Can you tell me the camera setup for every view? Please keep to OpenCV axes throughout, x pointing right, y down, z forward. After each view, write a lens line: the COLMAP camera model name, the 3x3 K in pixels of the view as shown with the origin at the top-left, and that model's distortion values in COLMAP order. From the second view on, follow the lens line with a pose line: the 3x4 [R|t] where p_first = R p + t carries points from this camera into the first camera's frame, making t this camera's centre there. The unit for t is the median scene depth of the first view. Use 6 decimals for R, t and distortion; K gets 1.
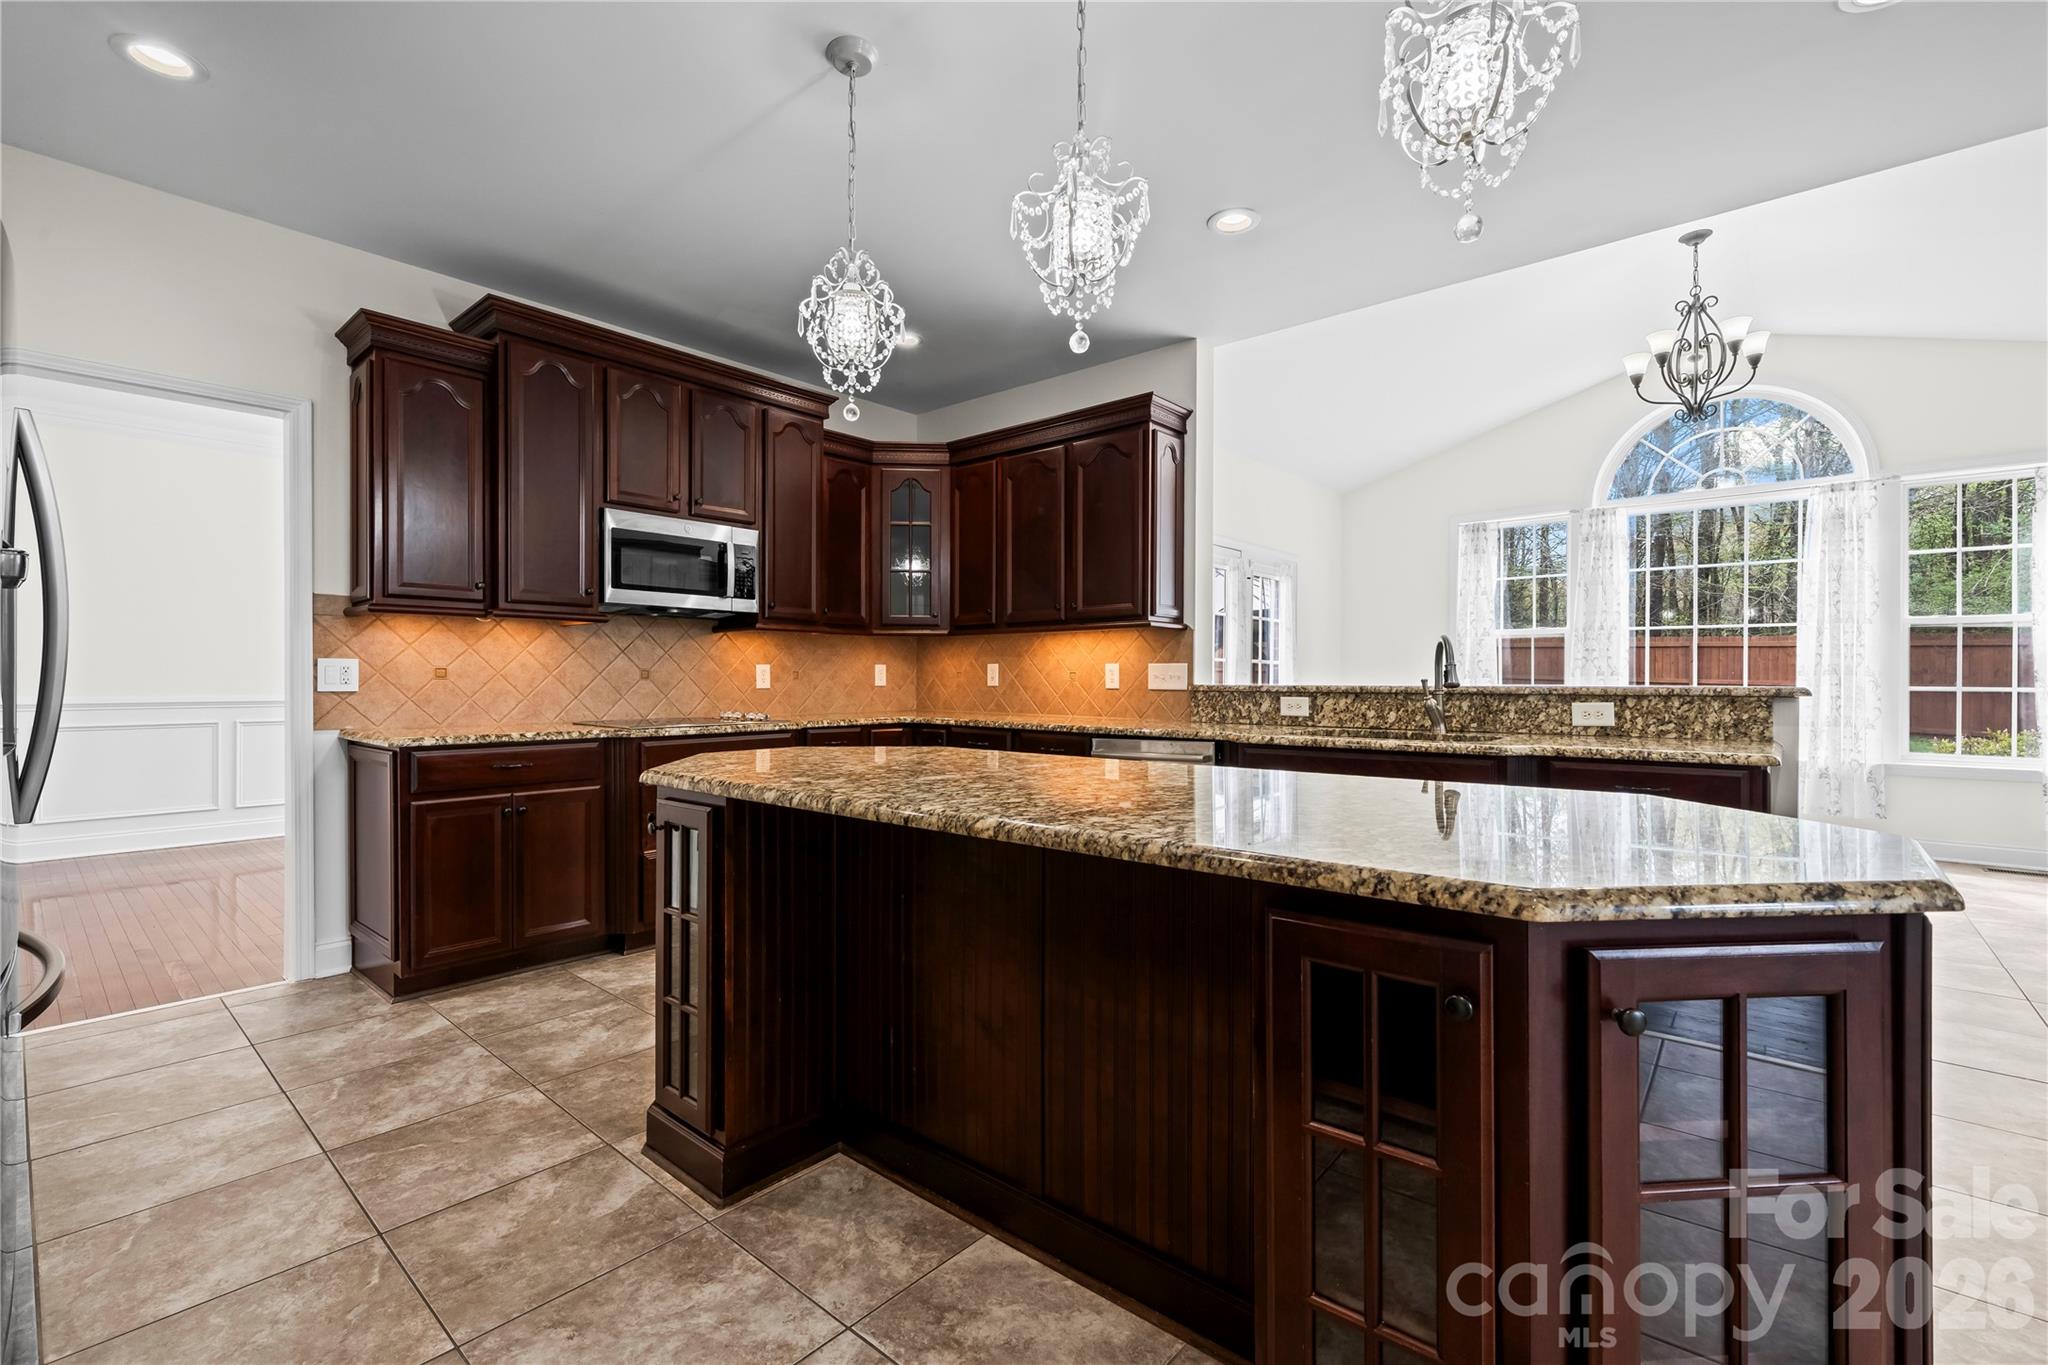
lens RADIAL K [[884.1, 0, 1011.6], [0, 884.1, 693.5], [0, 0, 1]] dist [0.000044, -0.000192]
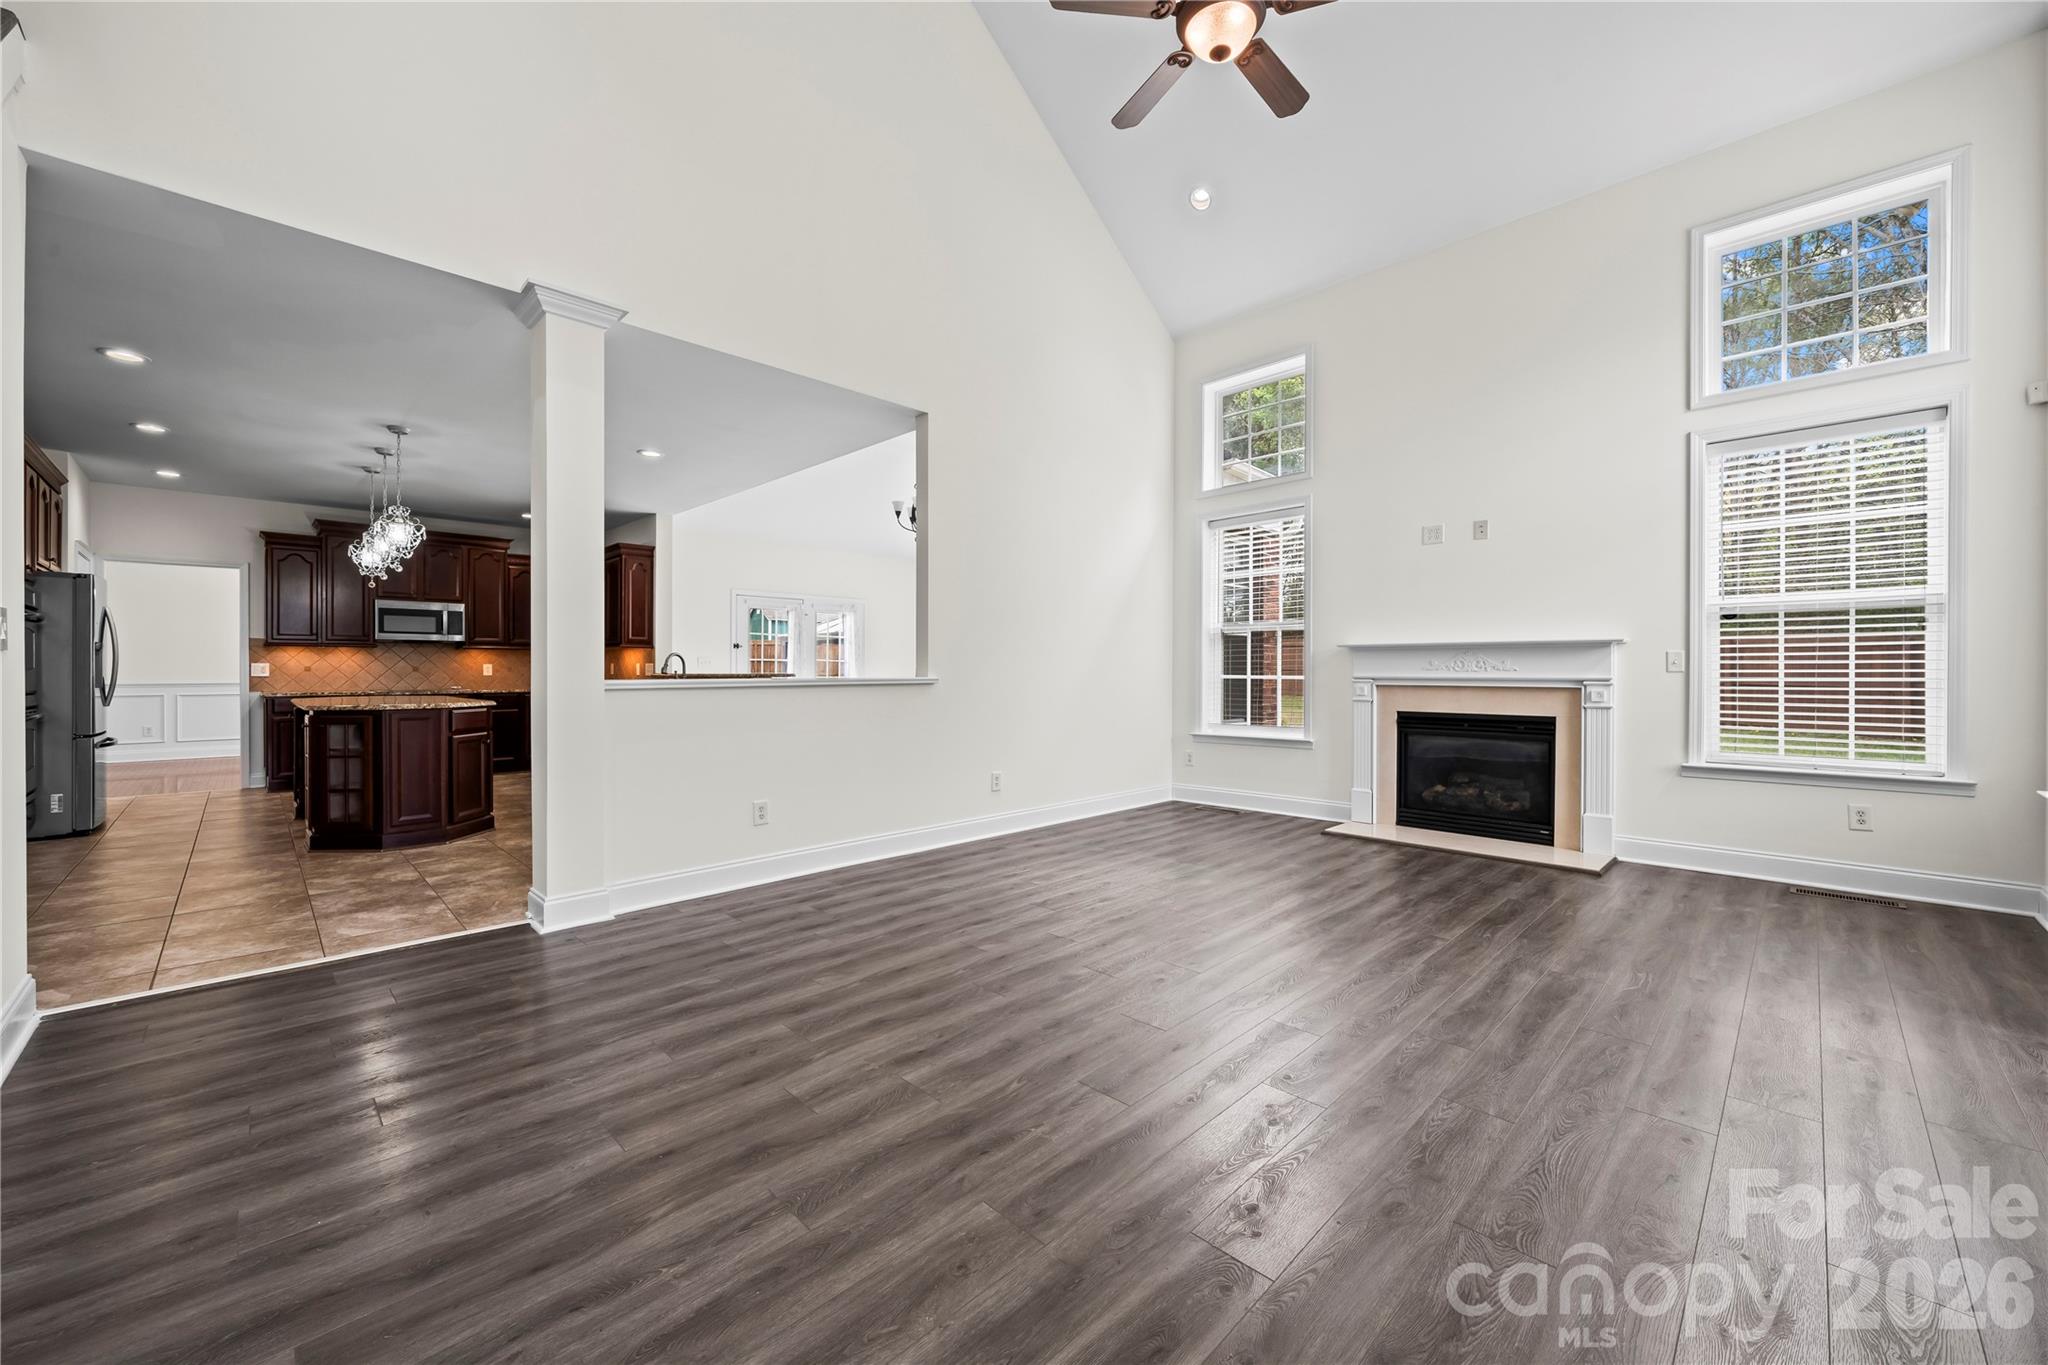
lens RADIAL K [[778.8, 0, 1010.3], [0, 778.8, 673.2], [0, 0, 1]] dist [-0.001356, -0.000187]
pose [[0.997378, -0.000926, -0.072365, 1.293748], [-0.000076, 0.999904, -0.013846, 0.016035], [0.072371, 0.013815, 0.997282, -0.892669]]
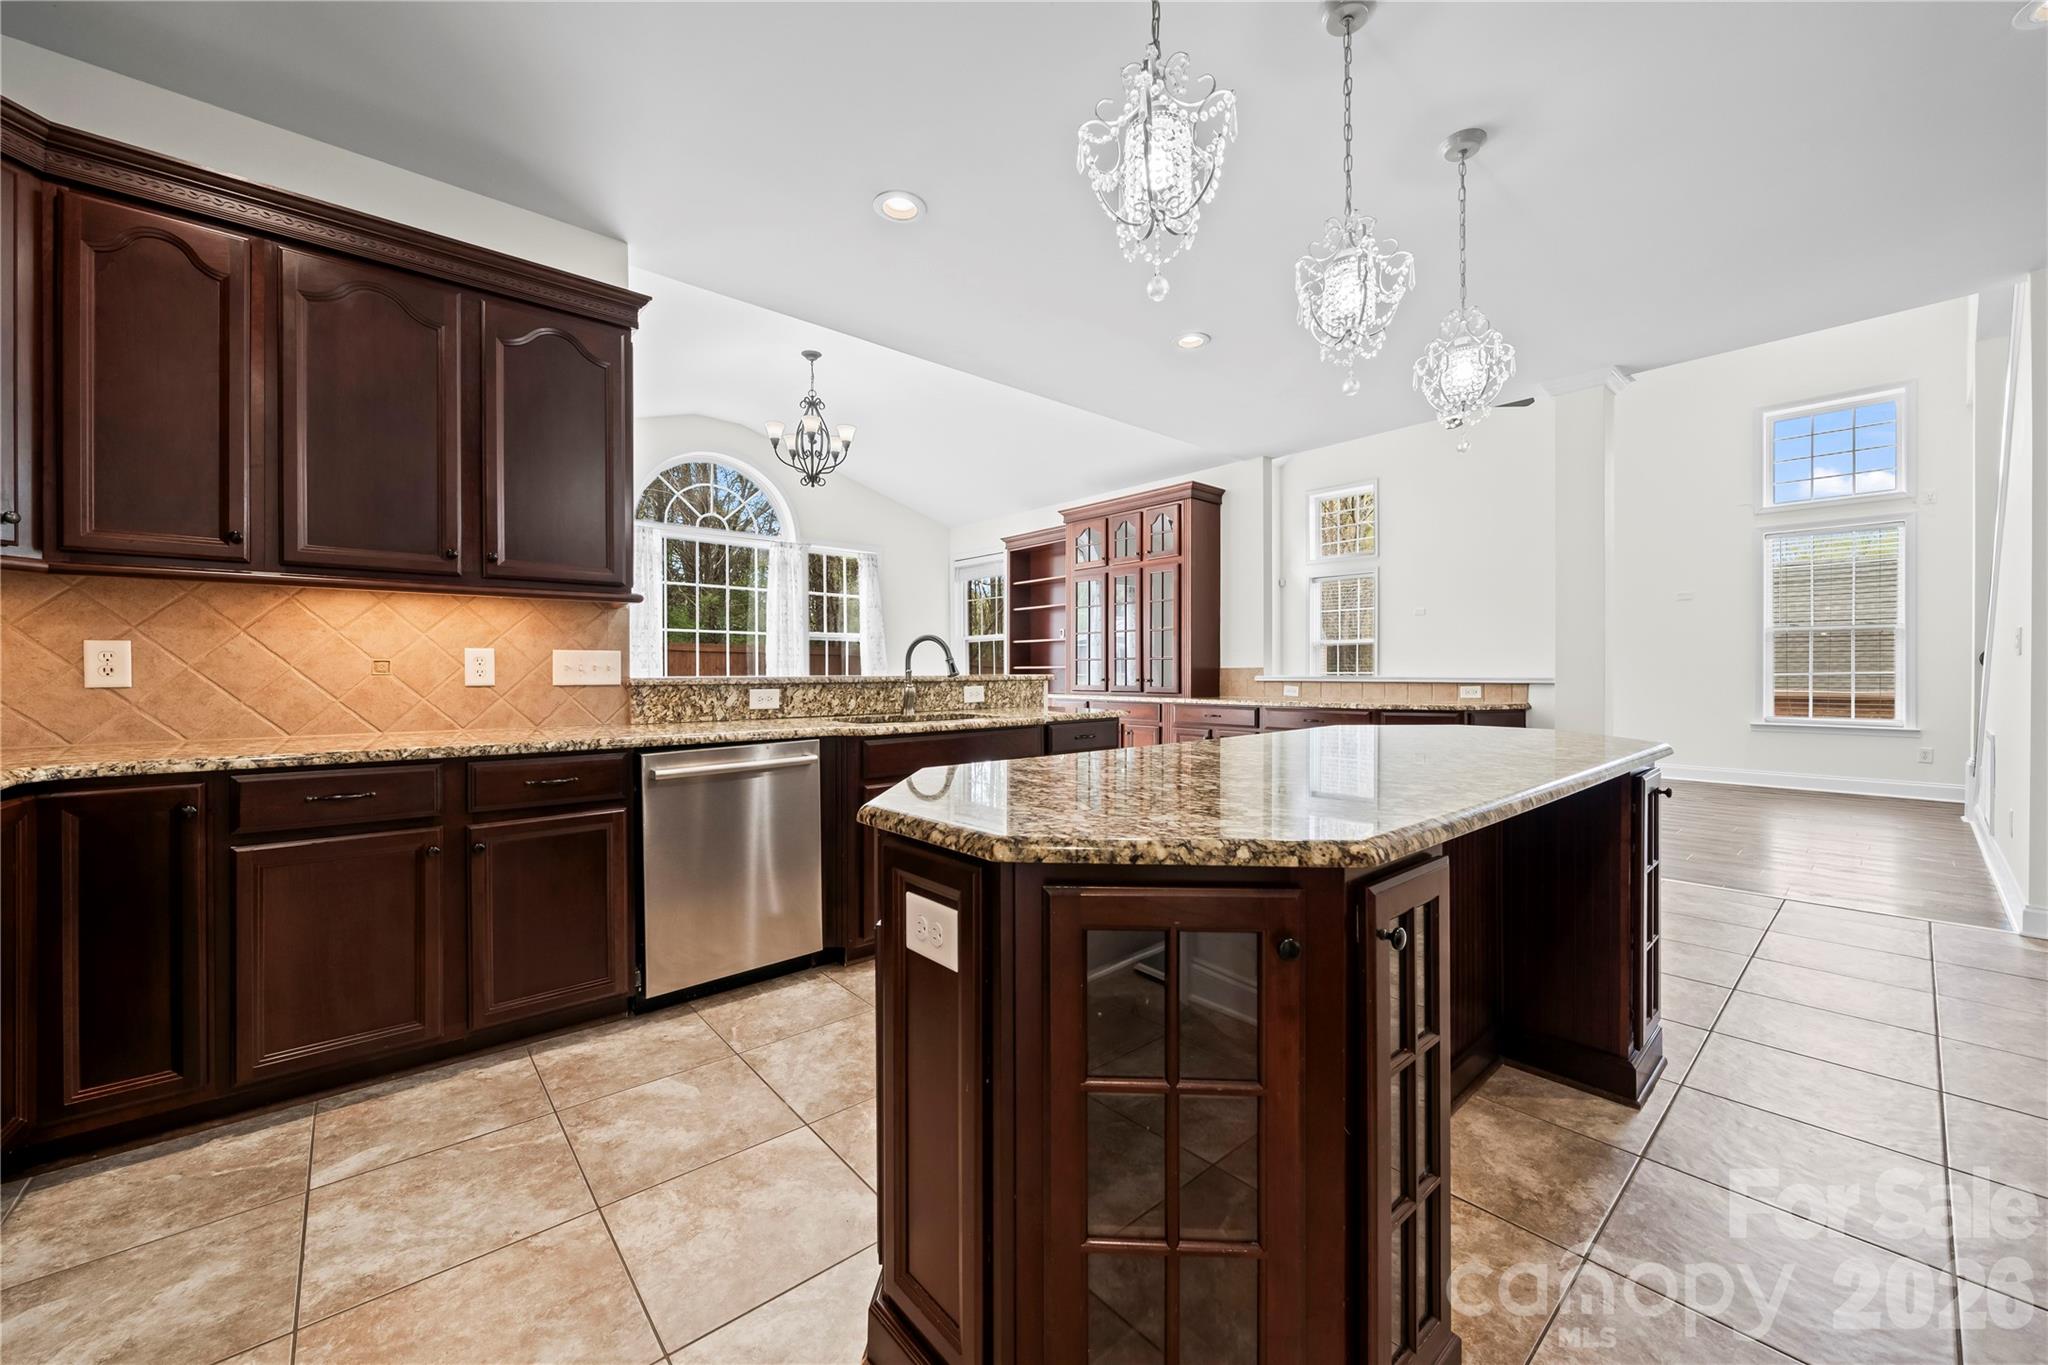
lens RADIAL K [[778.8, 0, 1027.3], [0, 778.8, 674.8], [0, 0, 1]] dist [-0.001356, -0.000187]
pose [[0.138760, -0.005532, 0.990311, -0.478742], [0.020646, 0.999783, 0.002692, -0.008138], [-0.990111, 0.020072, 0.138844, 0.597958]]
